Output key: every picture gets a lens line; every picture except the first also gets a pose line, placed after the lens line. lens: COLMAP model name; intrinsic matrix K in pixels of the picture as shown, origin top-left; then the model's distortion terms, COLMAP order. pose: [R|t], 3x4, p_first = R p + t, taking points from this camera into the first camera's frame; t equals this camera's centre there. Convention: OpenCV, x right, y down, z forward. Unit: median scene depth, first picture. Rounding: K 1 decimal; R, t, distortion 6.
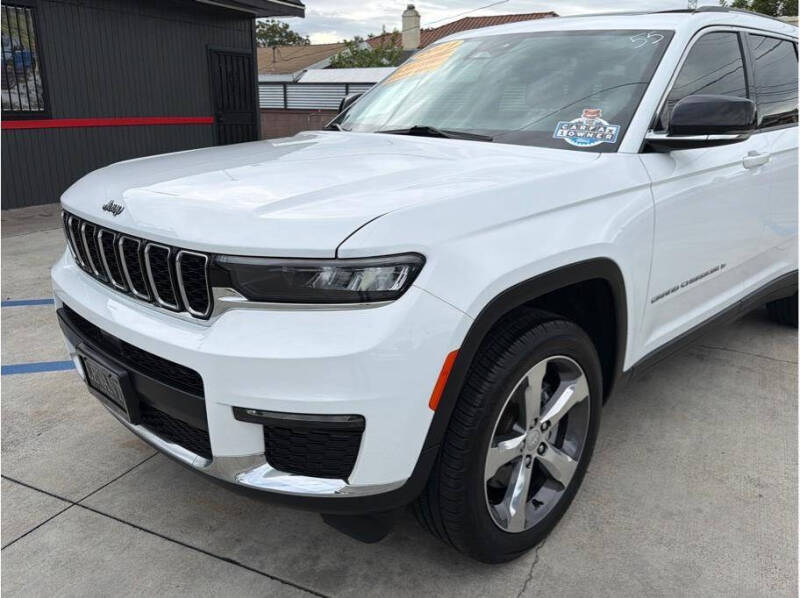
lens RADIAL K [[675.2, 0, 400.0], [0, 675.2, 299.0], [0, 0, 1]] dist [0.076765, -0.131452]
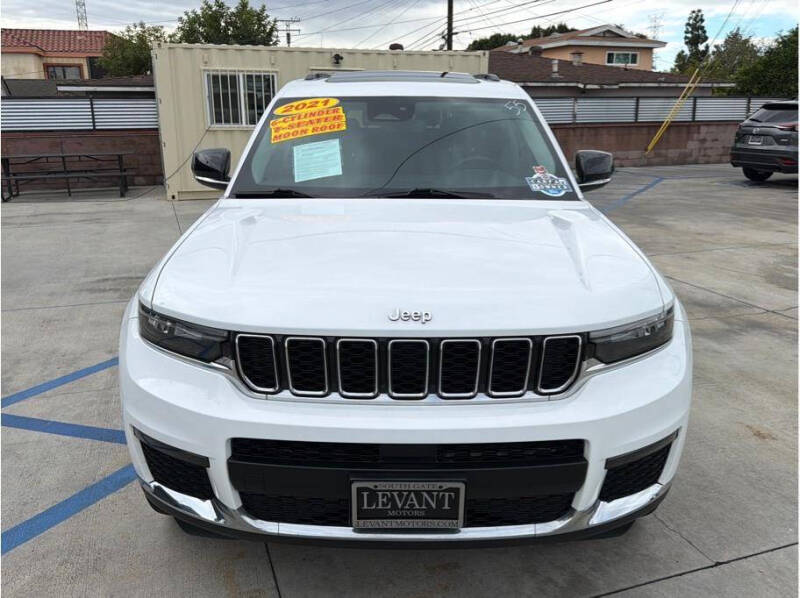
lens RADIAL K [[675.2, 0, 400.0], [0, 675.2, 299.0], [0, 0, 1]] dist [0.076765, -0.131452]
pose [[0.705969, -0.197788, 0.680064, -0.872954], [0.204334, 0.976263, 0.071816, -0.185364], [-0.678126, 0.088261, 0.729627, 0.265439]]
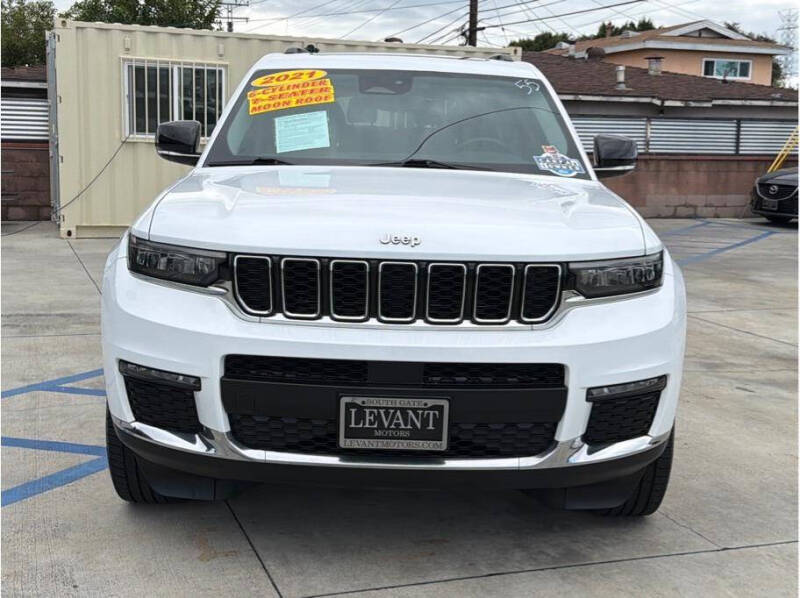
lens RADIAL K [[1065.5, 0, 405.2], [0, 1065.5, 307.4], [0, 0, 1]] dist [0.081602, 0.046044]
pose [[0.700032, -0.099691, 0.707119, -1.265227], [0.180964, 0.982651, -0.040615, 0.025152], [-0.690802, 0.156395, 0.705928, -0.085118]]
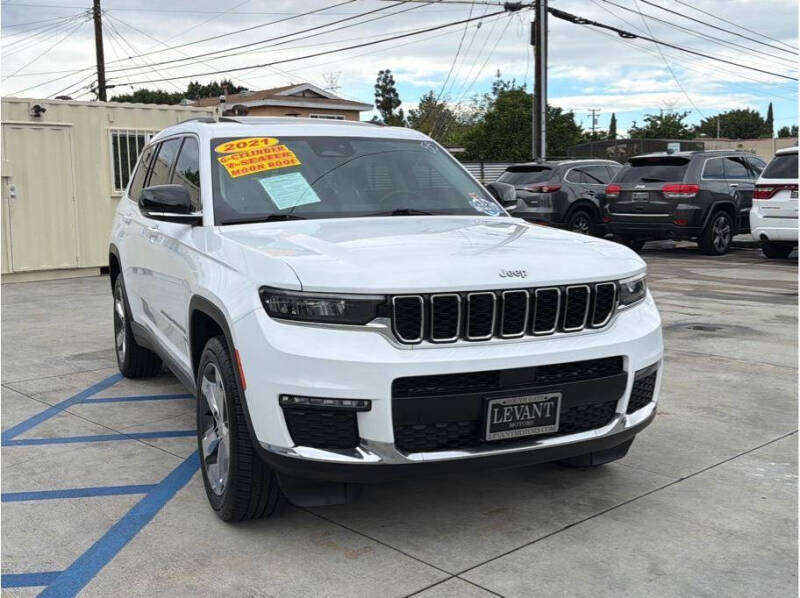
lens RADIAL K [[896.5, 0, 400.0], [0, 896.5, 299.0], [0, 0, 1]] dist [0.085364, -0.021644]
pose [[0.371253, -0.133060, 0.918948, -1.706735], [0.278406, 0.960097, 0.026543, -0.156881], [-0.885811, 0.245987, 0.393484, 0.435118]]
